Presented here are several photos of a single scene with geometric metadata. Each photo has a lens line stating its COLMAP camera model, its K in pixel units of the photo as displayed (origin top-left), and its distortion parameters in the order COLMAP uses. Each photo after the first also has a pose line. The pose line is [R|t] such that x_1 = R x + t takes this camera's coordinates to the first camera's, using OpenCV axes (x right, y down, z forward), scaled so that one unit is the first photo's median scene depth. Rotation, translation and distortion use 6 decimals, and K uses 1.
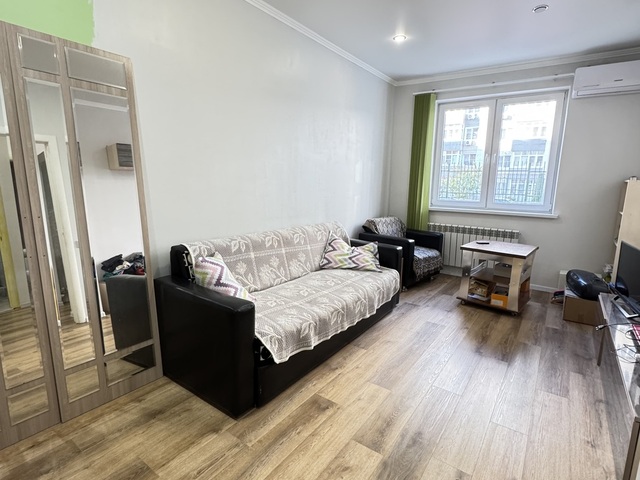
lens RADIAL K [[346.6, 0, 320.1], [0, 346.6, 242.8], [0, 0, 1]] dist [-0.002621, -0.002096]
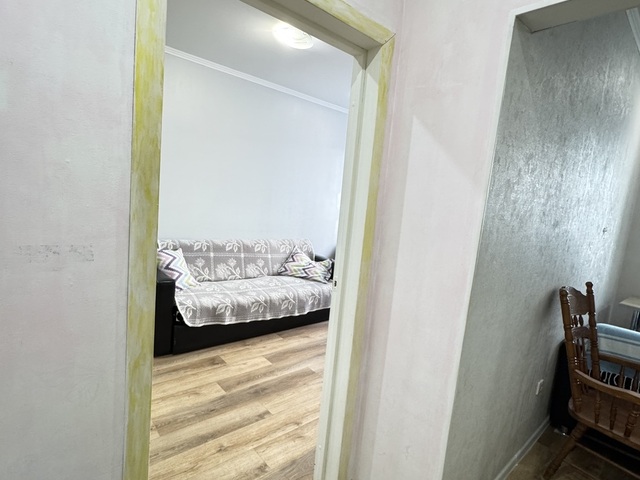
lens RADIAL K [[346.6, 0, 321.0], [0, 346.6, 237.9], [0, 0, 1]] dist [-0.002621, -0.002096]
pose [[0.973305, 0.098044, -0.207521, 0.483444], [-0.114206, 0.991171, -0.067359, 0.013017], [0.199085, 0.089261, 0.975909, -0.238840]]
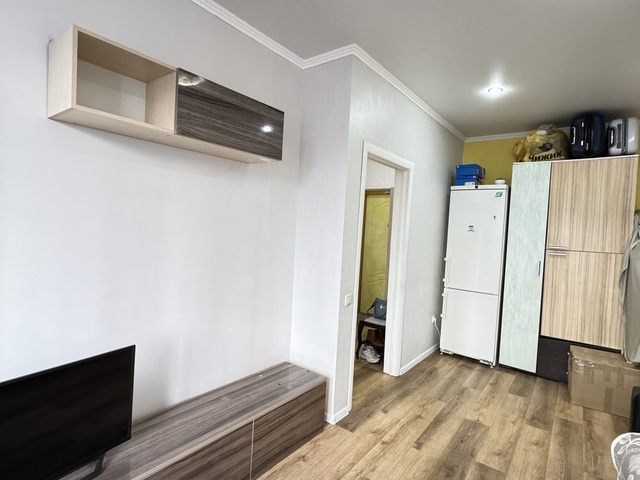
lens RADIAL K [[346.6, 0, 319.9], [0, 346.6, 239.4], [0, 0, 1]] dist [-0.002621, -0.002096]
pose [[-0.996653, -0.077331, 0.026506, 0.482211], [-0.070067, 0.975118, 0.210322, -0.266237], [-0.042110, 0.207761, -0.977273, 1.282951]]
